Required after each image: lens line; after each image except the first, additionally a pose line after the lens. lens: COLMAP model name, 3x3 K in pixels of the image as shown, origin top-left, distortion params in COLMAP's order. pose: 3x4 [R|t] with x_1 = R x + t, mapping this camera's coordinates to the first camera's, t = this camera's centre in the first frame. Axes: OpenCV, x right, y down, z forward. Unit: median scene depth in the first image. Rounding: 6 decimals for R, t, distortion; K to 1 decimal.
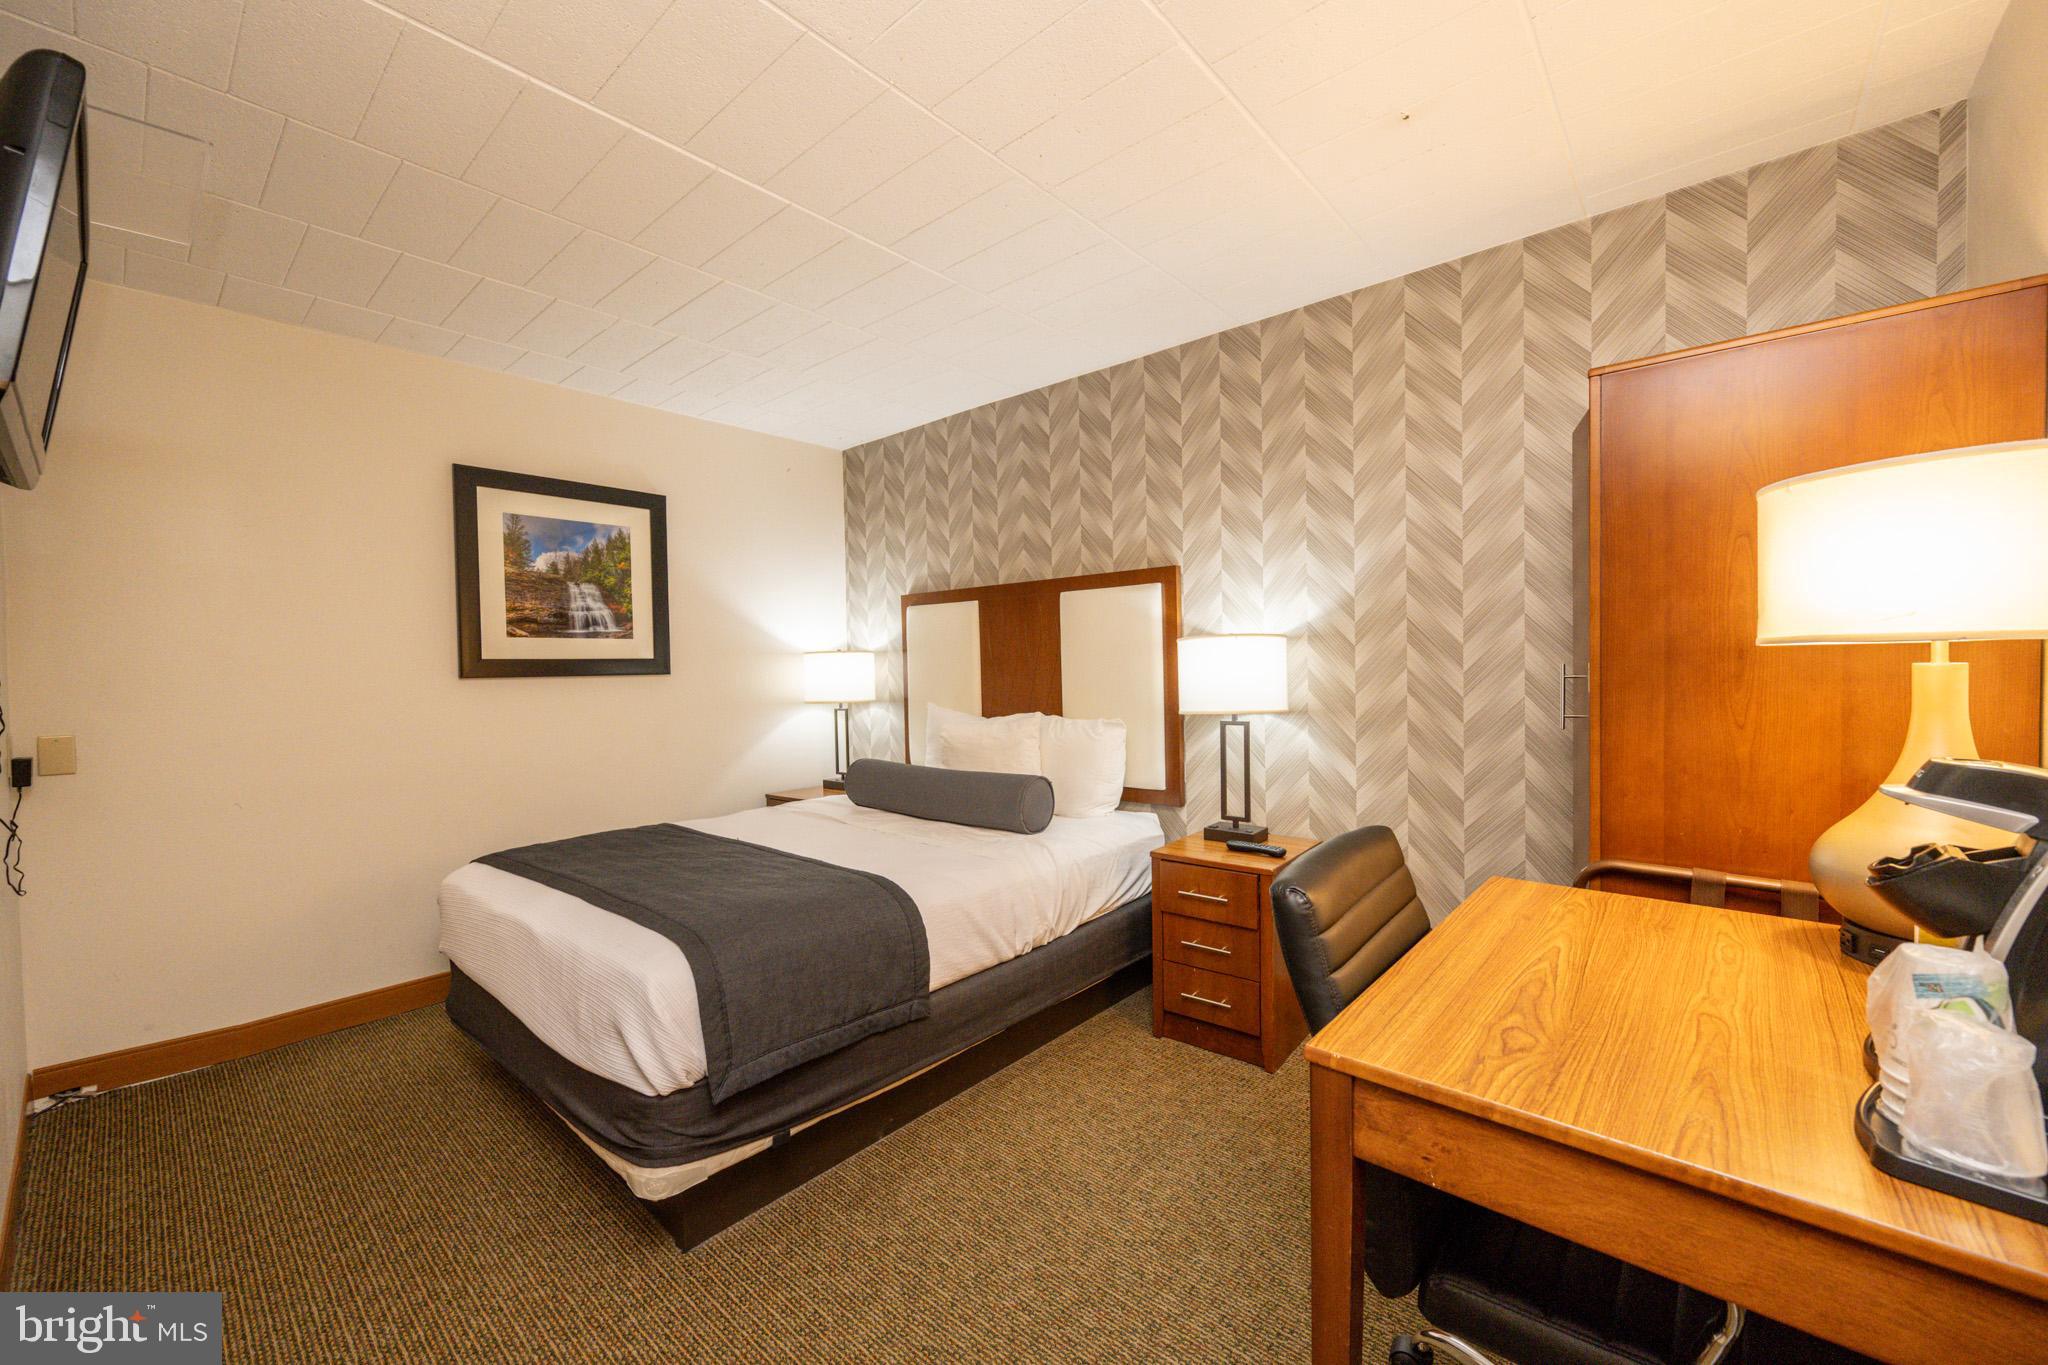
lens RADIAL K [[822.6, 0, 1026.8], [0, 822.6, 685.7], [0, 0, 1]] dist [-0.001551, -0.000035]
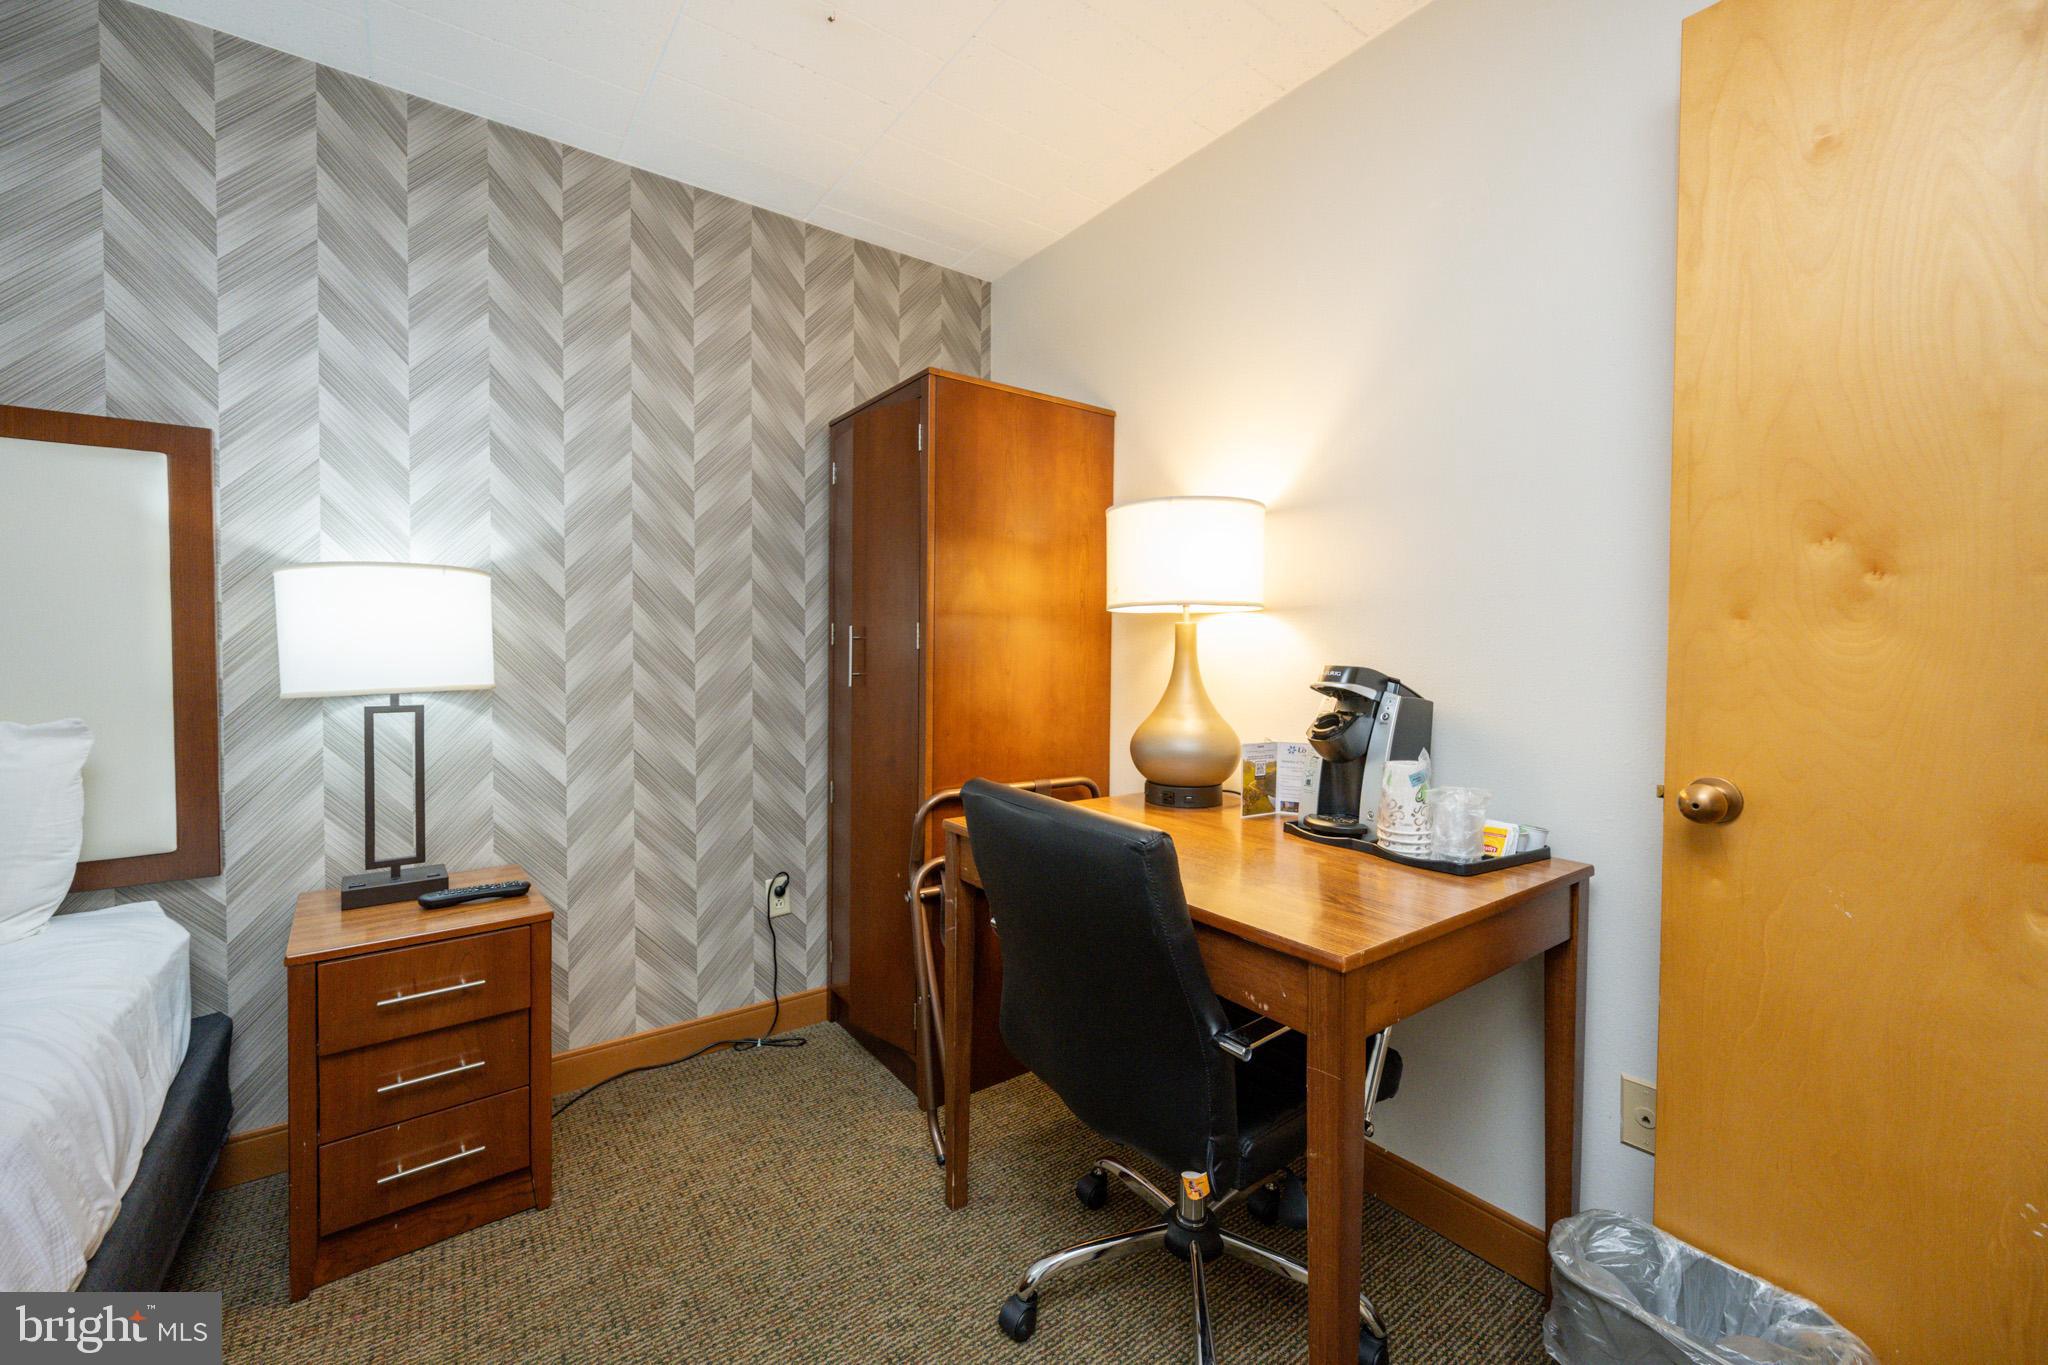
lens RADIAL K [[822.6, 0, 1043.8], [0, 822.6, 655.3], [0, 0, 1]] dist [-0.001551, -0.000035]
pose [[0.201723, 0.005992, 0.979424, -0.257682], [0.013700, 0.999866, -0.008939, 0.016330], [-0.979347, 0.015222, 0.201614, 0.385847]]
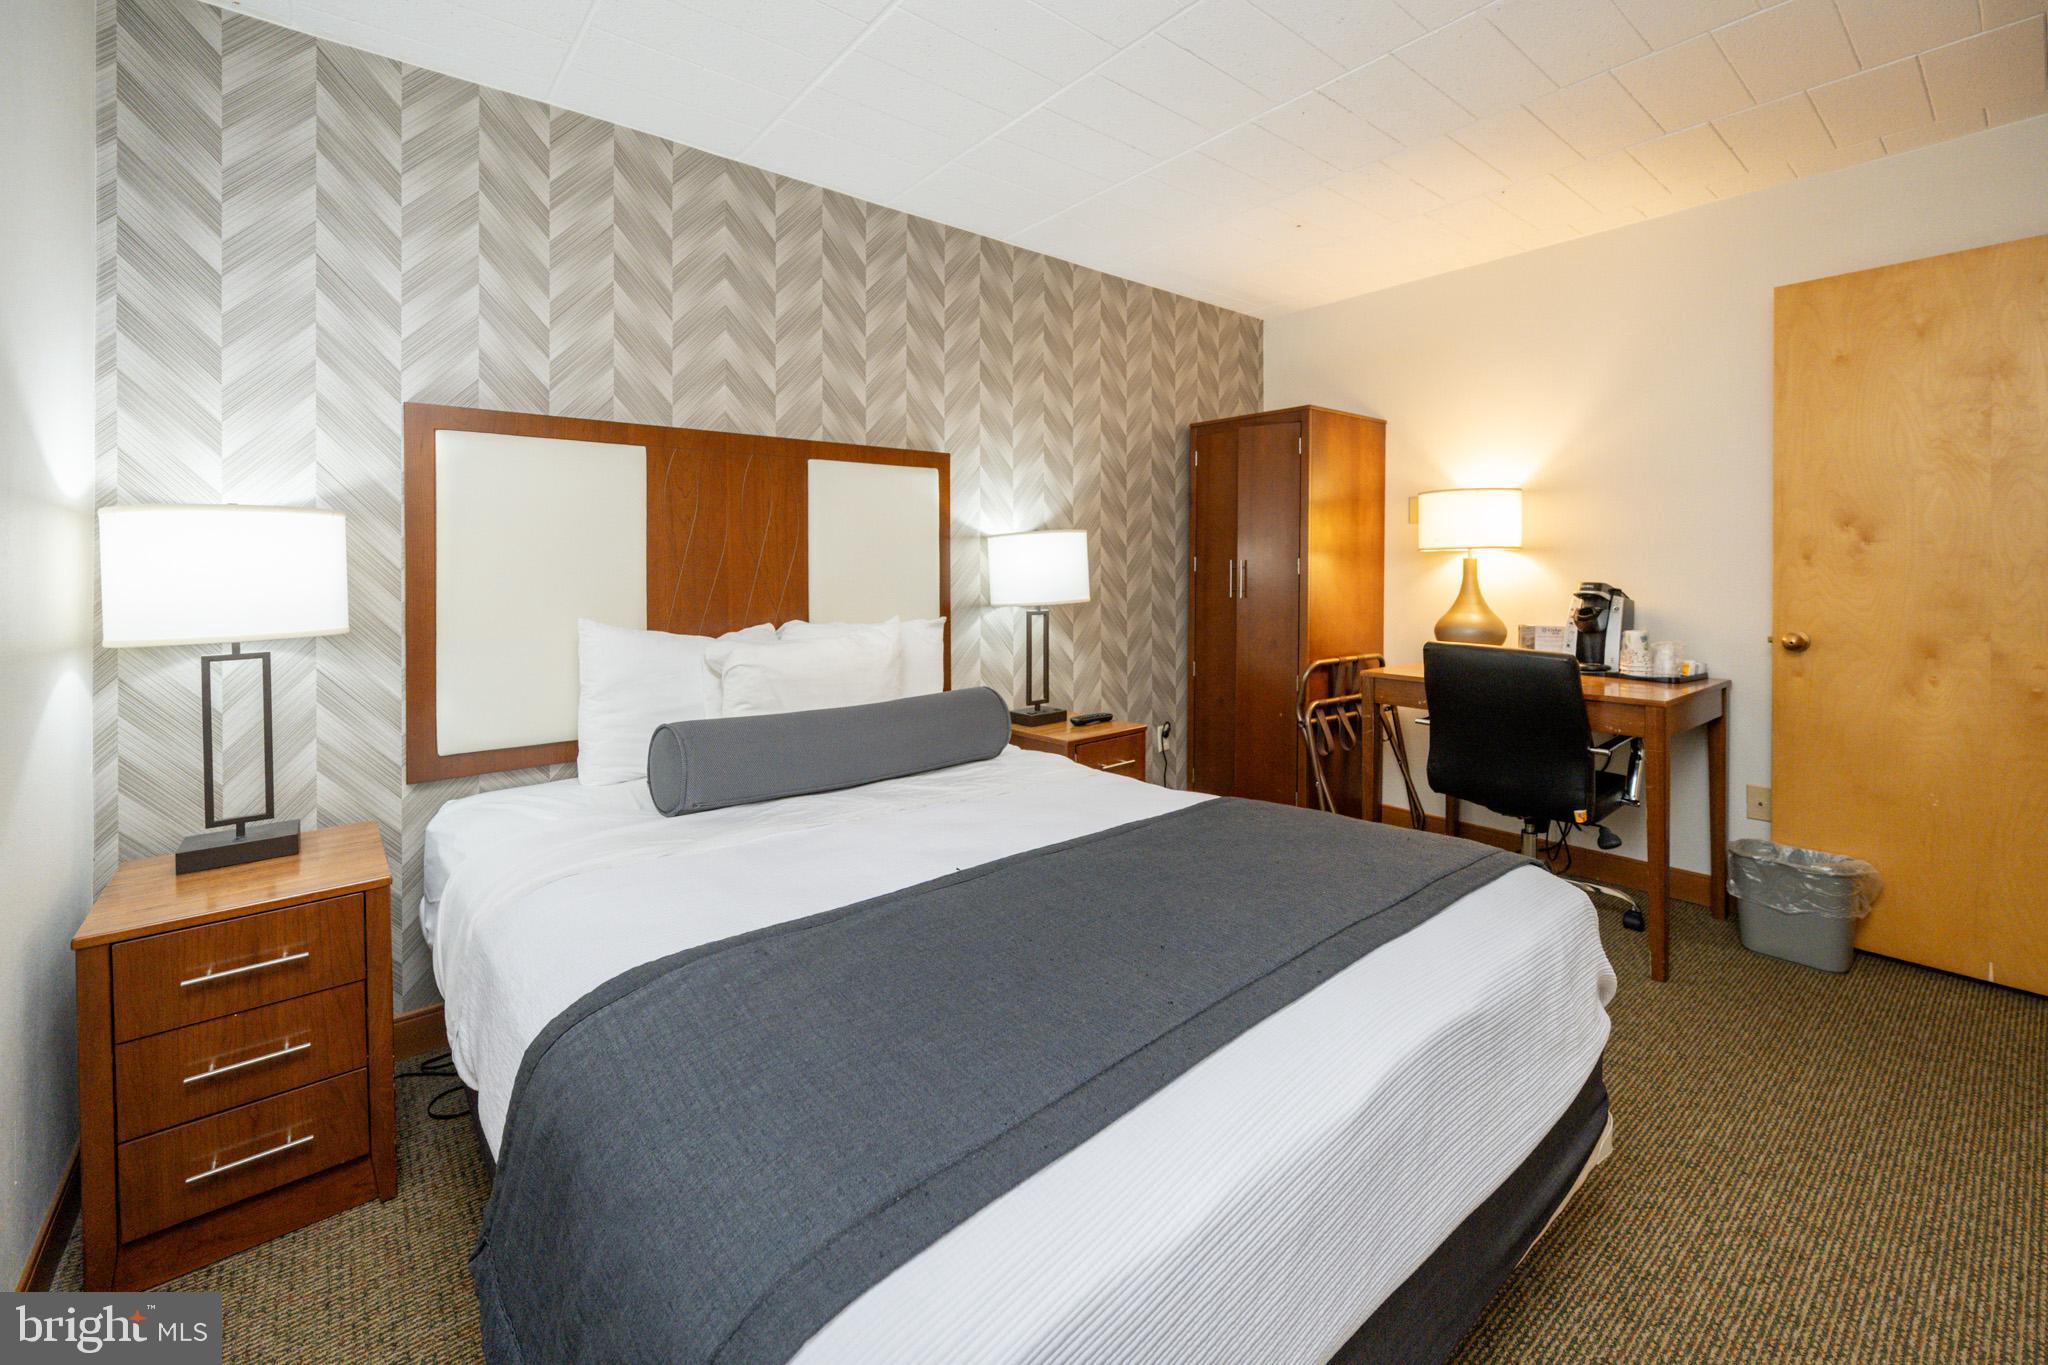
lens RADIAL K [[822.6, 0, 1074.5], [0, 822.6, 561.6], [0, 0, 1]] dist [-0.001551, -0.000035]
pose [[0.153544, 0.016566, 0.988003, -0.795397], [0.023260, 0.999522, -0.020374, 0.001086], [-0.987868, 0.026110, 0.153085, 0.778218]]
